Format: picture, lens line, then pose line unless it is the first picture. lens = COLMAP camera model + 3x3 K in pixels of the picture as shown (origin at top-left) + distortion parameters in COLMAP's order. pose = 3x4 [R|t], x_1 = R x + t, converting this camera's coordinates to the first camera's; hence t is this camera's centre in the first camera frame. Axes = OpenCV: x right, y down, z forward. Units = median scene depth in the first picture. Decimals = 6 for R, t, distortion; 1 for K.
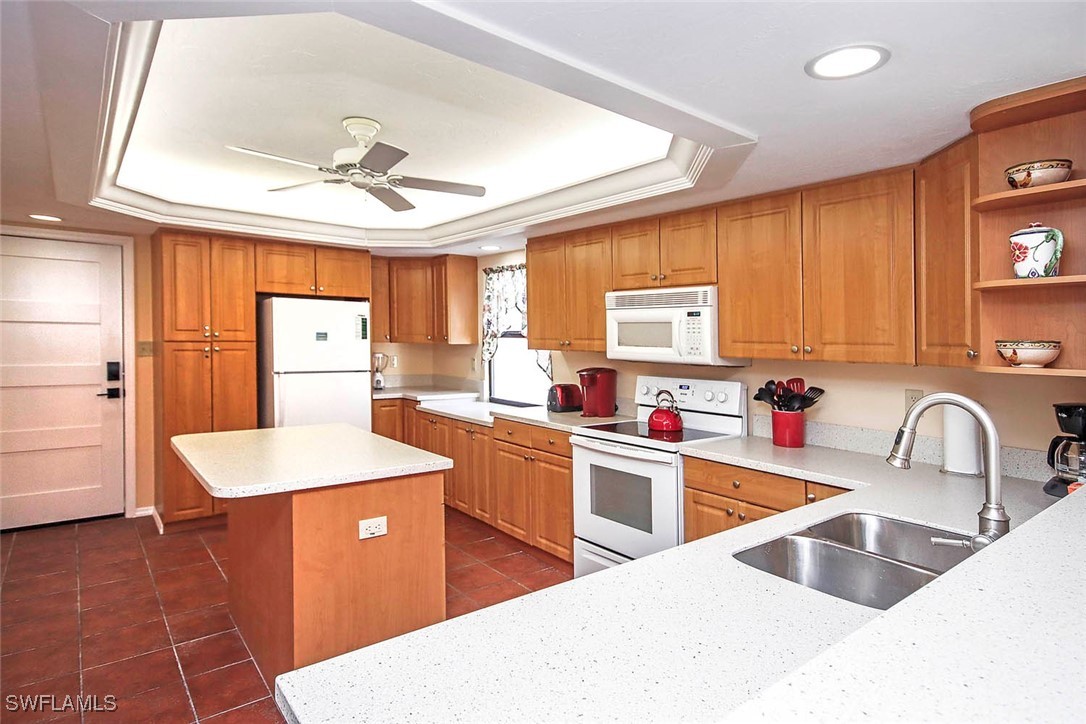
lens RADIAL K [[584.9, 0, 543.0], [0, 584.9, 362.0], [0, 0, 1]] dist [0.005391, -0.000307]
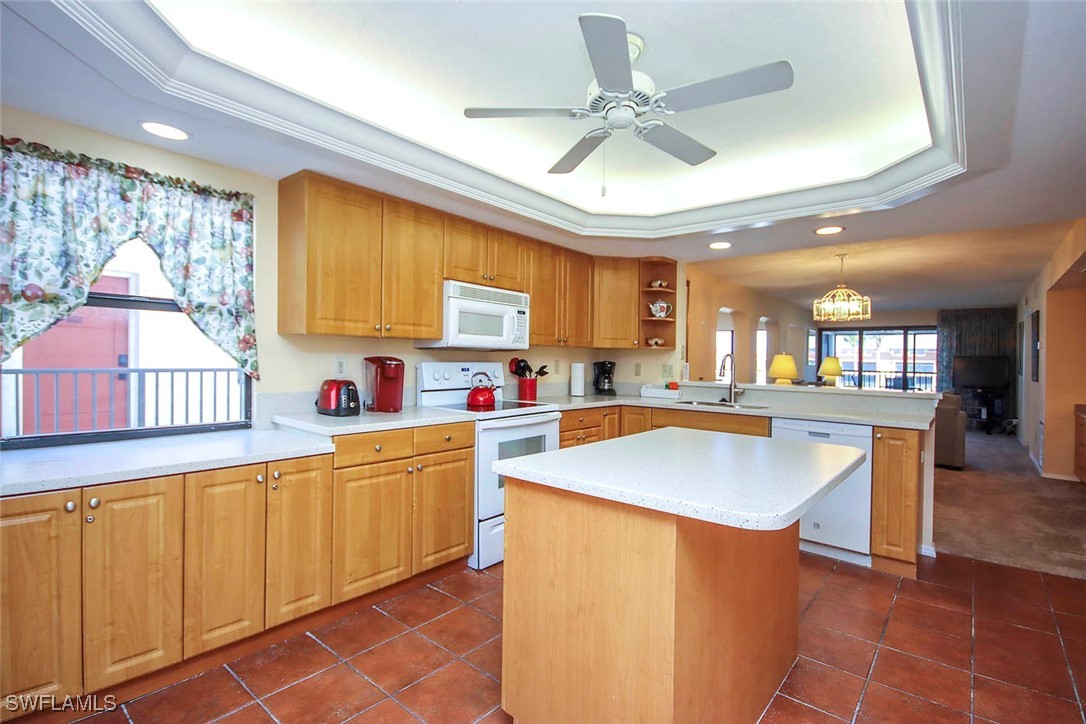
lens RADIAL K [[515.7, 0, 542.0], [0, 515.7, 345.0], [0, 0, 1]] dist [-0.000289, -0.000015]
pose [[-0.199212, -0.005823, 0.979939, -0.635990], [0.008129, 0.999938, 0.007595, -0.009713], [-0.979923, 0.009479, -0.199153, 0.812133]]
